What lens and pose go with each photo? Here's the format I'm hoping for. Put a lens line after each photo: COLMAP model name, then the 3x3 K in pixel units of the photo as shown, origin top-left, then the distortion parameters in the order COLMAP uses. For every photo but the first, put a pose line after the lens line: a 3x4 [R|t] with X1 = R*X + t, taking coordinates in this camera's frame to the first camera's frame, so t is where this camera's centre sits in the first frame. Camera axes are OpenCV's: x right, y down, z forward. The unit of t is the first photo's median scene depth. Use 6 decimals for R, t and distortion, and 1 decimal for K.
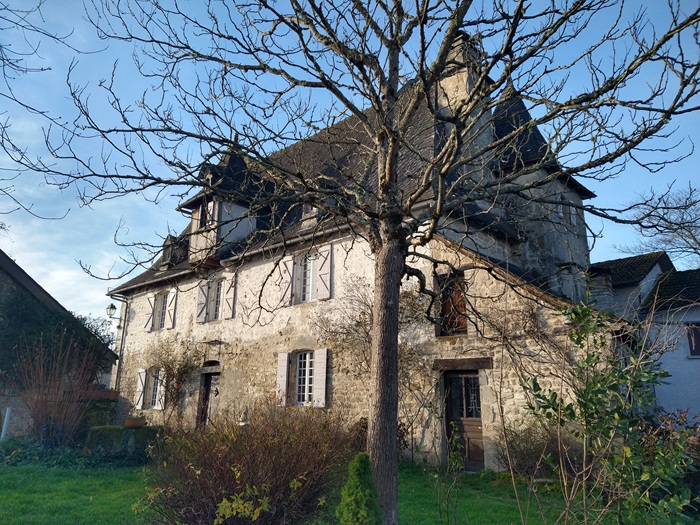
lens RADIAL K [[528.9, 0, 348.1], [0, 528.9, 262.2], [0, 0, 1]] dist [0.064935, -0.083411]
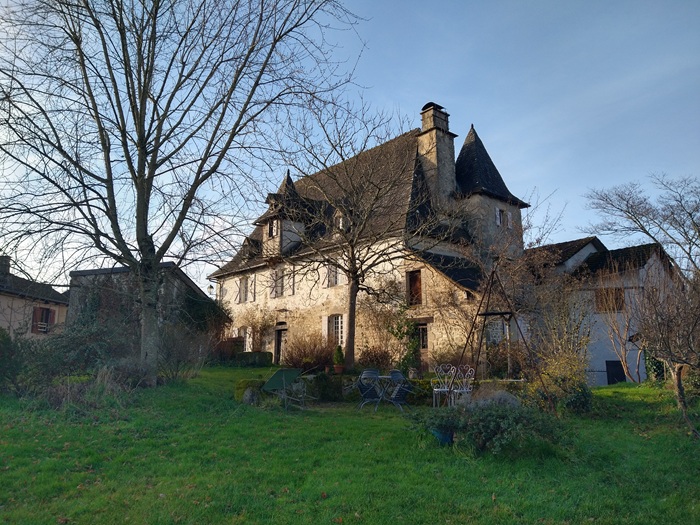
lens RADIAL K [[528.9, 0, 353.7], [0, 528.9, 263.4], [0, 0, 1]] dist [0.064935, -0.083411]
pose [[0.995948, -0.034528, -0.083034, 0.073467], [0.041164, 0.995977, 0.079593, -0.080769], [0.079951, -0.082689, 0.993363, -0.414497]]
